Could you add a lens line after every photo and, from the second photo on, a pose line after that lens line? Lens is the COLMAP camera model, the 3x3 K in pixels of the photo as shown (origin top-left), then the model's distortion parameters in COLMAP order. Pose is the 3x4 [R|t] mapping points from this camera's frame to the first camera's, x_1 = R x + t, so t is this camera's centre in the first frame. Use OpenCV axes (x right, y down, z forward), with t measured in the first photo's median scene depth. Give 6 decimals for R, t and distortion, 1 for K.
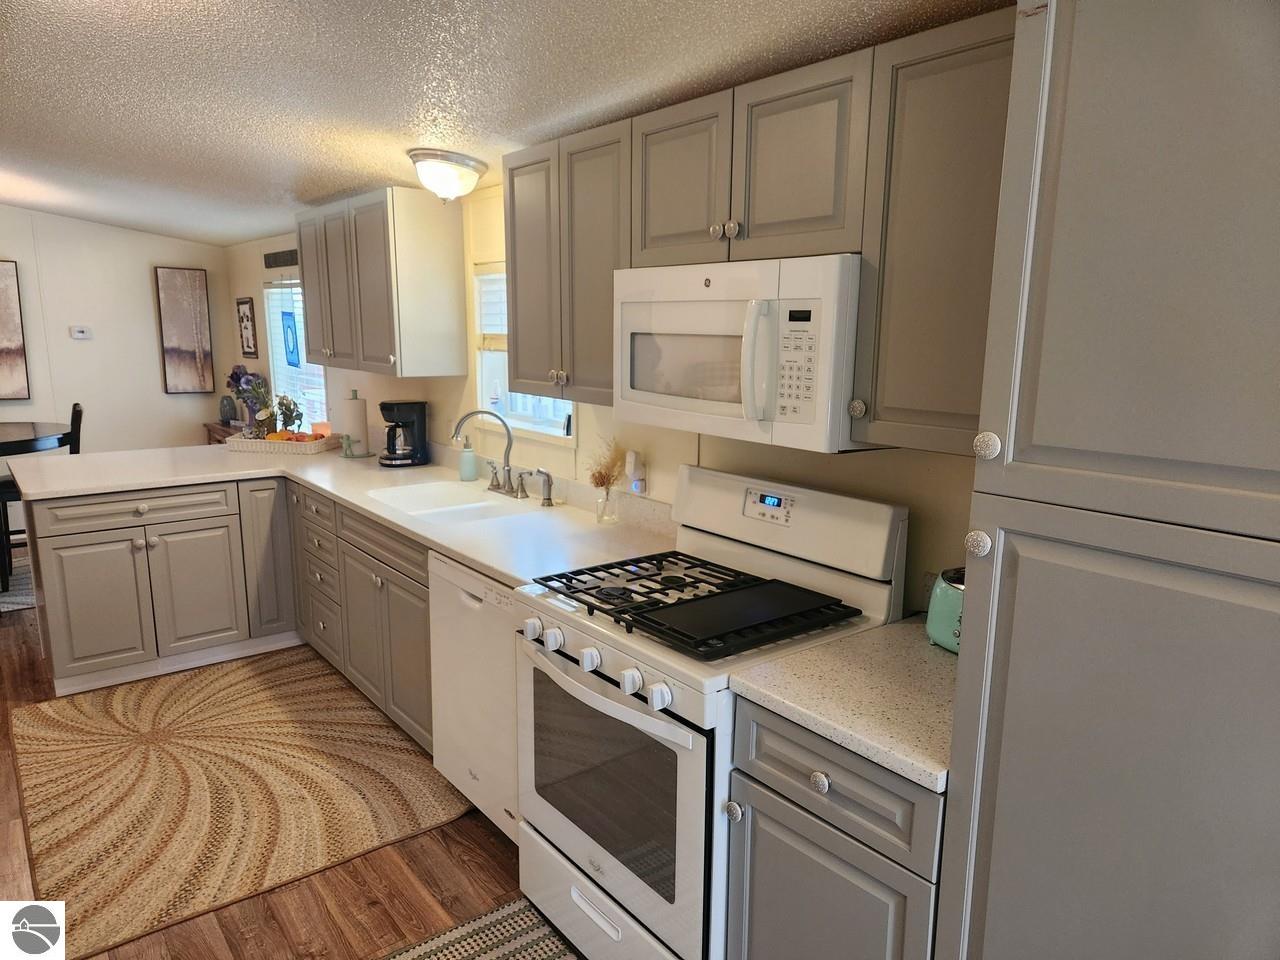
lens RADIAL K [[852.9, 0, 639.1], [0, 852.9, 491.8], [0, 0, 1]] dist [0.085056, -0.074707]
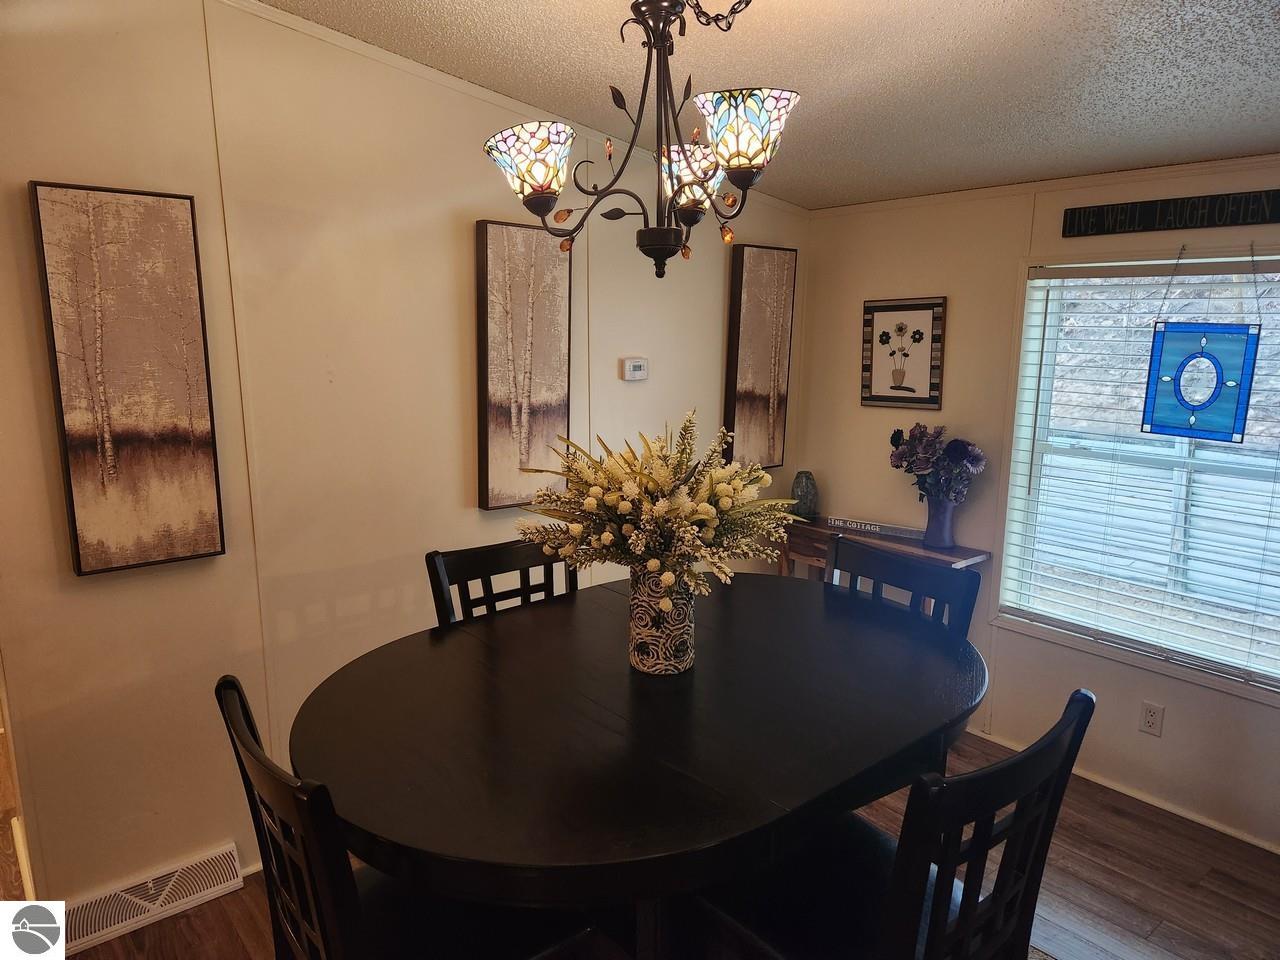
lens RADIAL K [[852.9, 0, 639.8], [0, 852.9, 482.2], [0, 0, 1]] dist [0.085056, -0.074707]
pose [[0.999451, -0.013651, 0.030200, -1.696118], [0.013903, 0.999870, -0.008128, -0.283075], [-0.030085, 0.008543, 0.999511, 1.240644]]
